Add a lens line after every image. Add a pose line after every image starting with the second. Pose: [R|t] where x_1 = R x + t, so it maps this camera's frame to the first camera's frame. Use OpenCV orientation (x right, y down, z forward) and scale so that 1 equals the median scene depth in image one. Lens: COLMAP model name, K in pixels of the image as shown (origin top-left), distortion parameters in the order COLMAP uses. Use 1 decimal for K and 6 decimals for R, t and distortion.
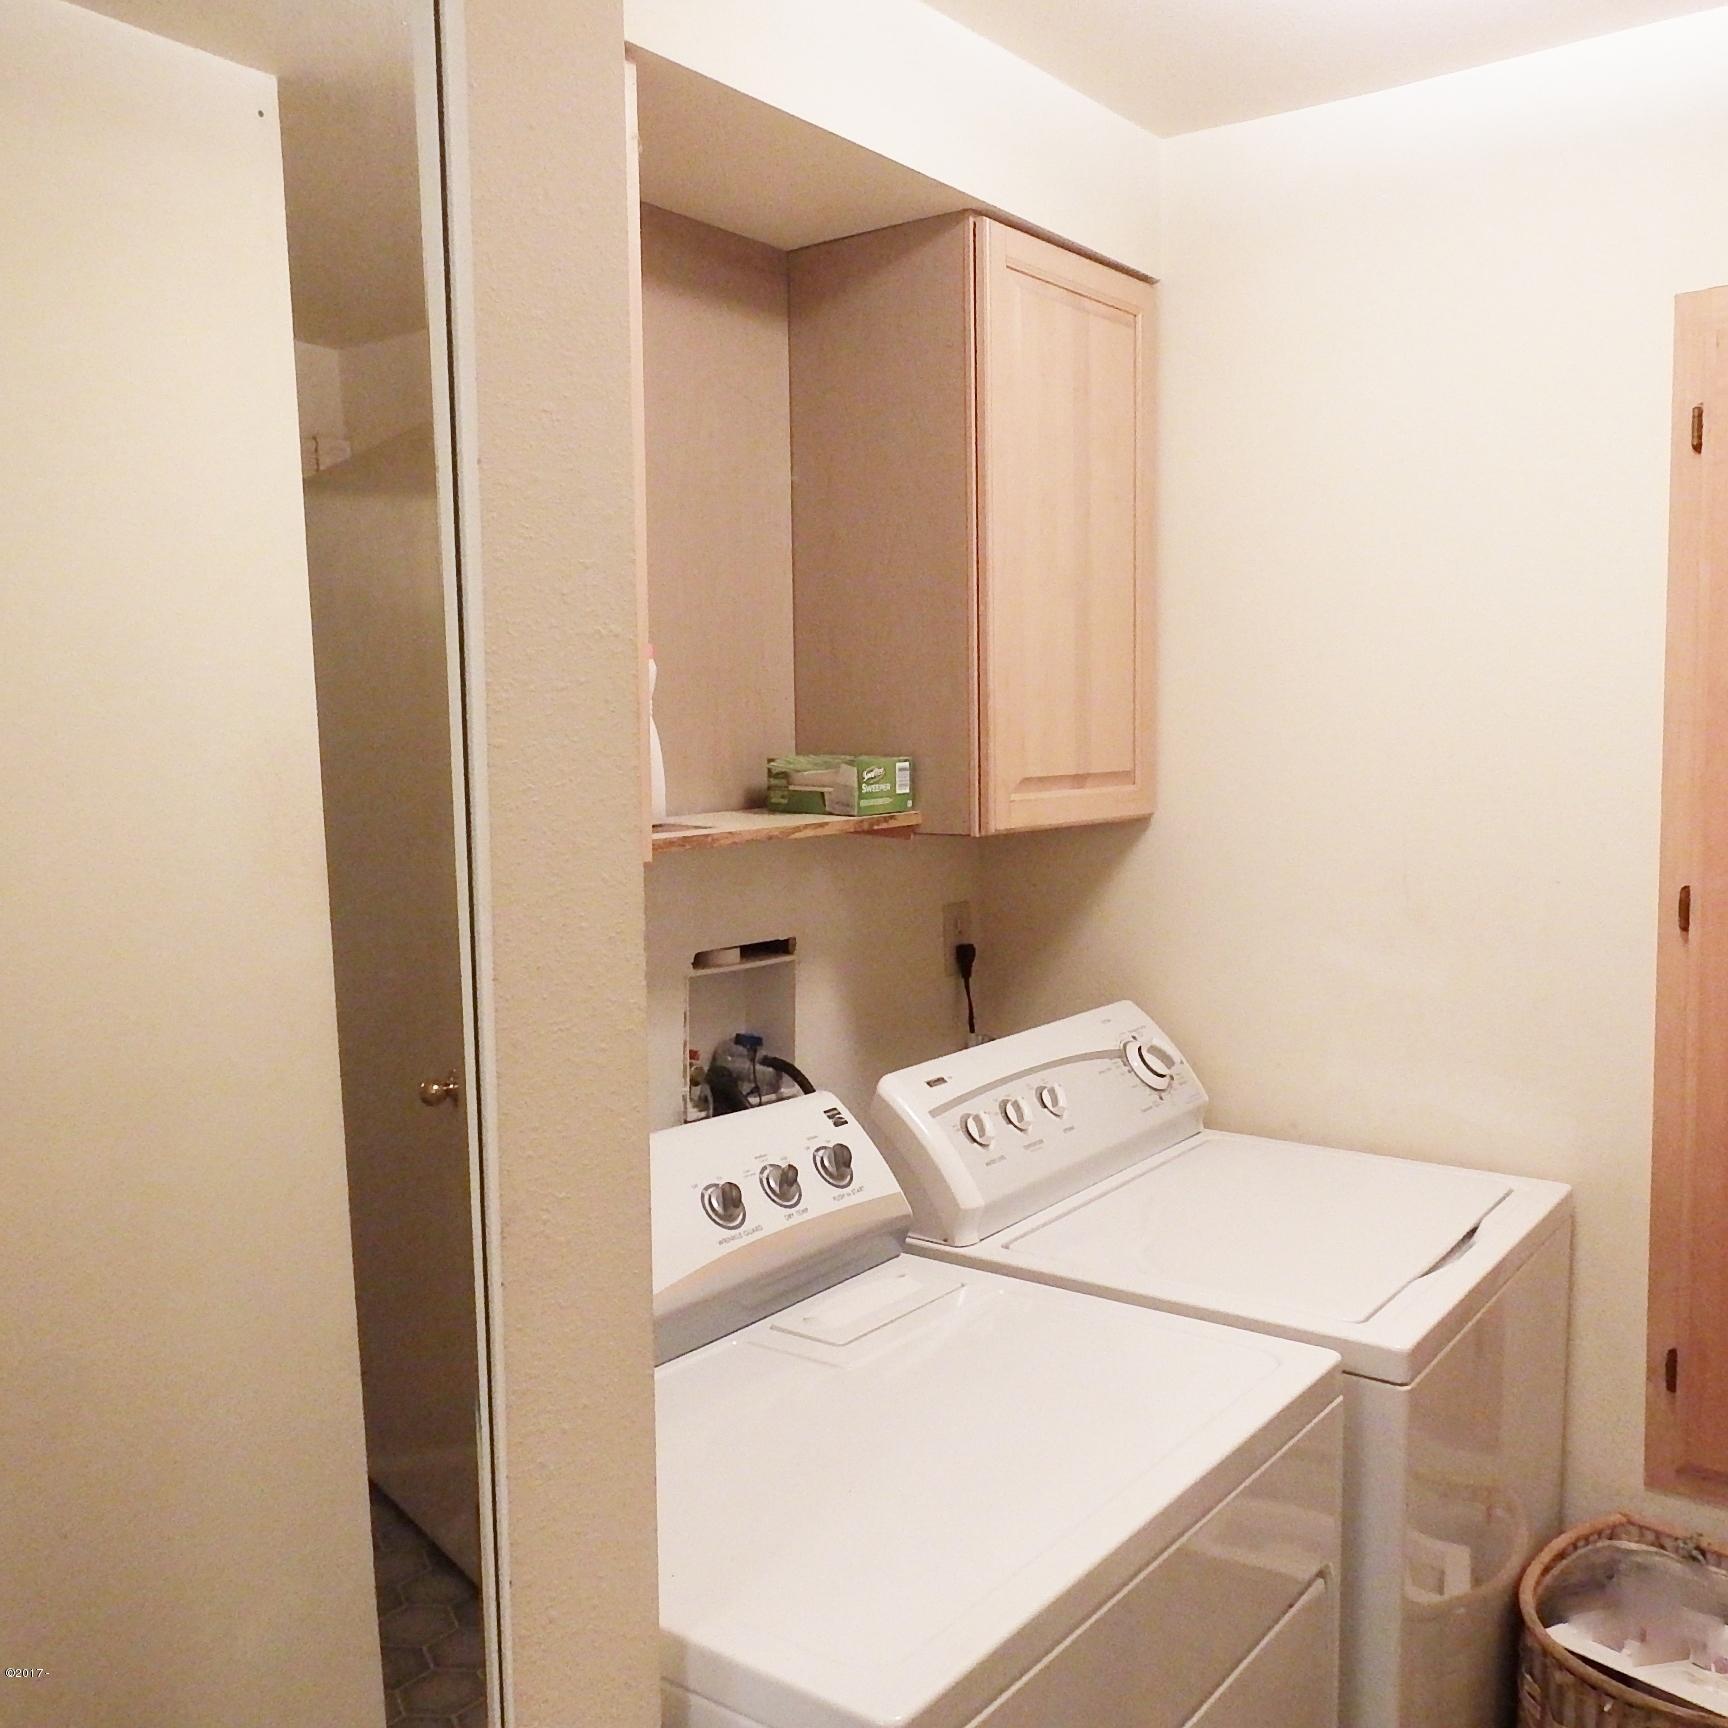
lens RADIAL K [[1639.9, 0, 859.0], [0, 1639.9, 863.6], [0, 0, 1]] dist [-0.014236, 0.000000]
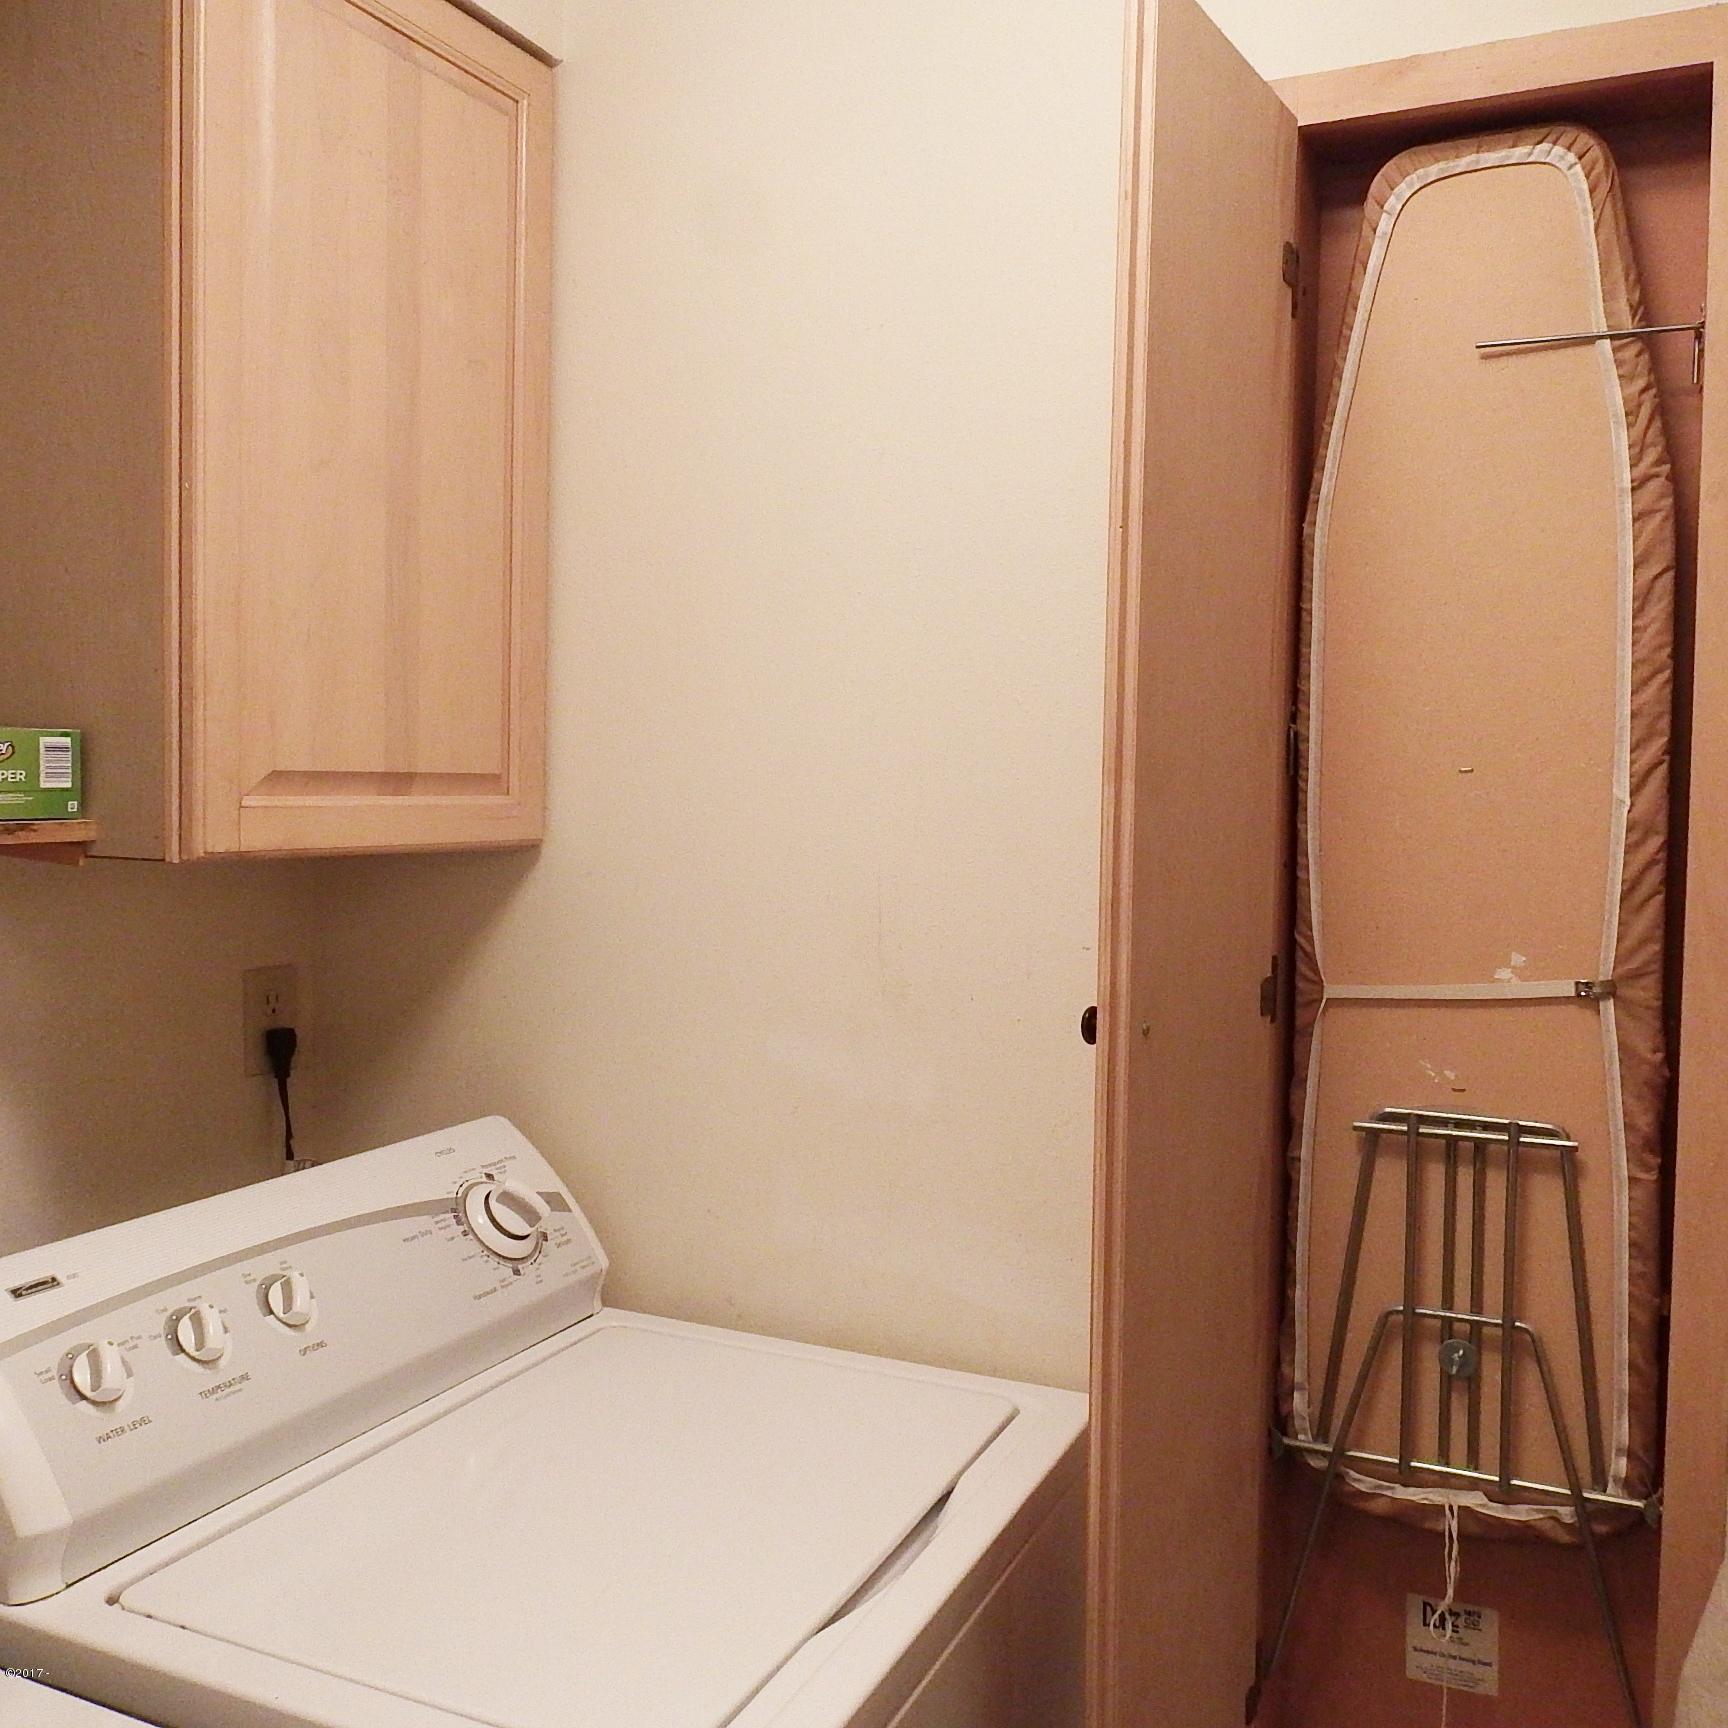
lens RADIAL K [[1639.9, 0, 866.1], [0, 1639.9, 860.7], [0, 0, 1]] dist [-0.014236, 0.000000]
pose [[0.976666, 0.023503, 0.213475, 0.178885], [-0.016239, 0.999230, -0.035718, 0.000270], [-0.214150, 0.031418, 0.976295, 0.331128]]
